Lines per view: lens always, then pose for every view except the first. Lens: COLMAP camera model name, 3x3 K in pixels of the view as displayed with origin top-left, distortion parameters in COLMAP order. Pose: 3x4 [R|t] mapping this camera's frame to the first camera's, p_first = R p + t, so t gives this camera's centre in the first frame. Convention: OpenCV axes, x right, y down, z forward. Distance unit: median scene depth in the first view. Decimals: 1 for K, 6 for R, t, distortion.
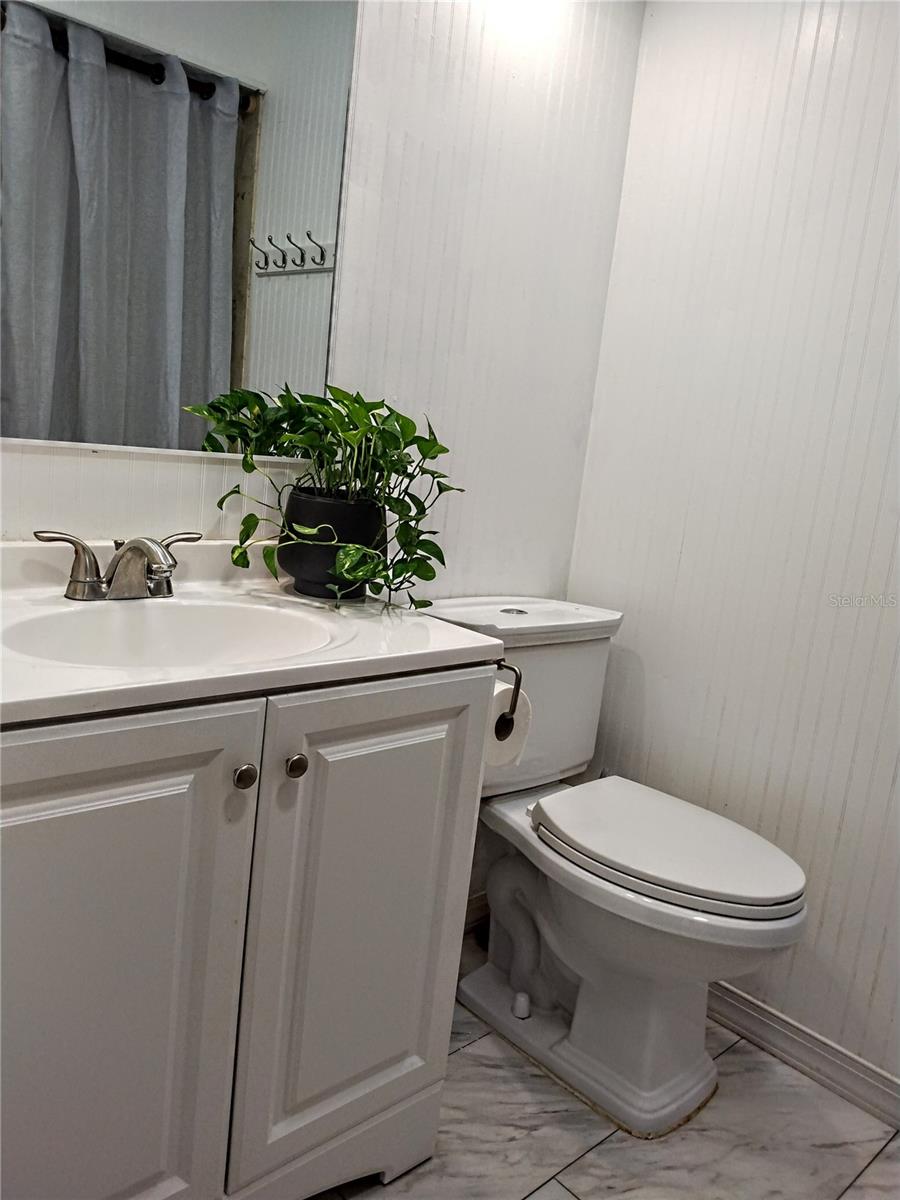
lens RADIAL K [[949.1, 0, 455.7], [0, 949.1, 598.1], [0, 0, 1]] dist [0.032298, -0.083626]
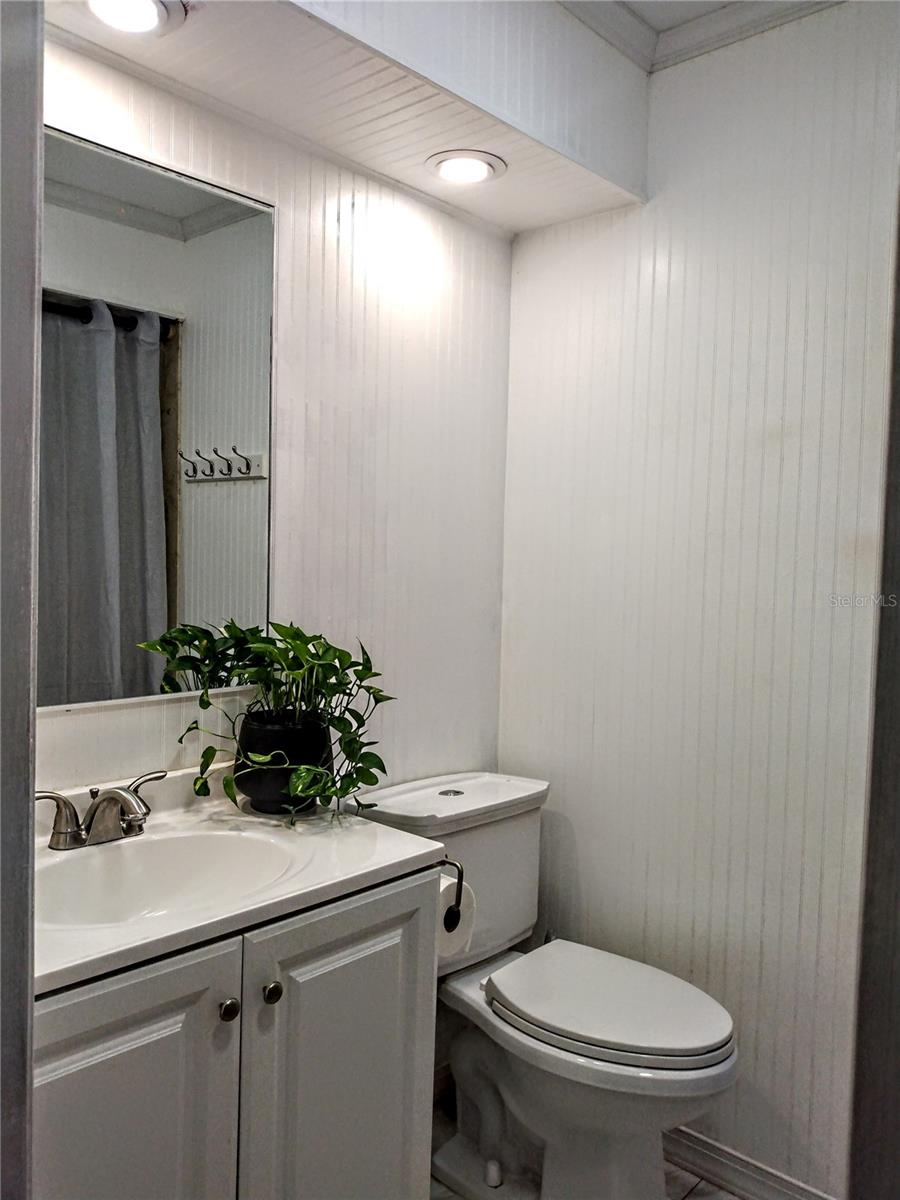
lens RADIAL K [[949.1, 0, 446.6], [0, 949.1, 595.1], [0, 0, 1]] dist [0.032298, -0.083626]
pose [[0.993895, -0.086150, 0.068926, 0.000422], [0.094158, 0.987940, -0.122917, -0.086241], [-0.057505, 0.128657, 0.990020, -0.127453]]
